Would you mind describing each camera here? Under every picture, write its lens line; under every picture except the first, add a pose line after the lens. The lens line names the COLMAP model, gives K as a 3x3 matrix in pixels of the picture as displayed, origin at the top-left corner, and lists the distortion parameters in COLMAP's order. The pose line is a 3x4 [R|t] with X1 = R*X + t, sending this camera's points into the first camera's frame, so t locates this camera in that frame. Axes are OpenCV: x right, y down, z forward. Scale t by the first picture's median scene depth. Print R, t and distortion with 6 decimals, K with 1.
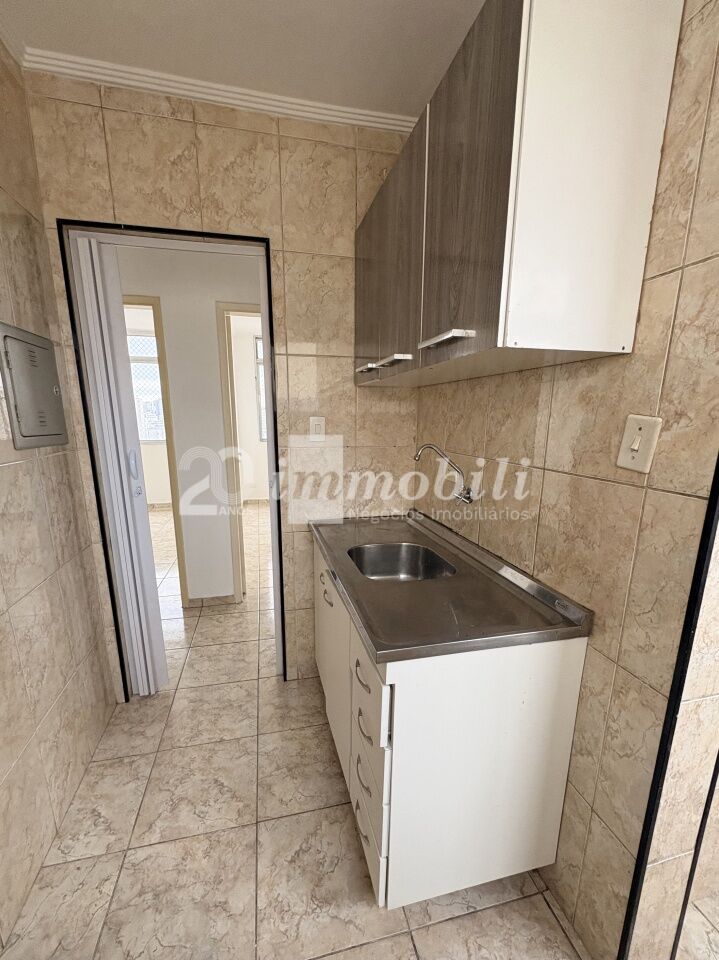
lens RADIAL K [[407.1, 0, 358.8], [0, 407.1, 511.9], [0, 0, 1]] dist [0.000222, 0.000109]
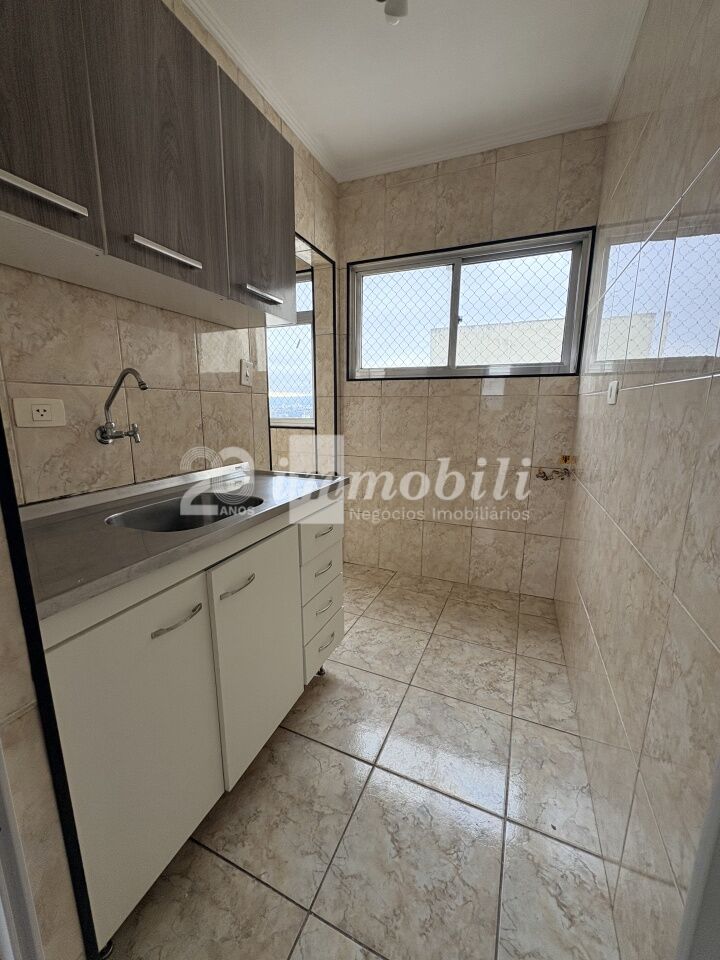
lens RADIAL K [[383.7, 0, 360.0], [0, 383.7, 480.0], [0, 0, 1]] dist [0.000719, 0.000130]
pose [[-0.796368, -0.124954, 0.591764, -0.690084], [0.126652, 0.922279, 0.365186, -0.196371], [-0.591402, 0.365771, -0.718648, 1.453052]]
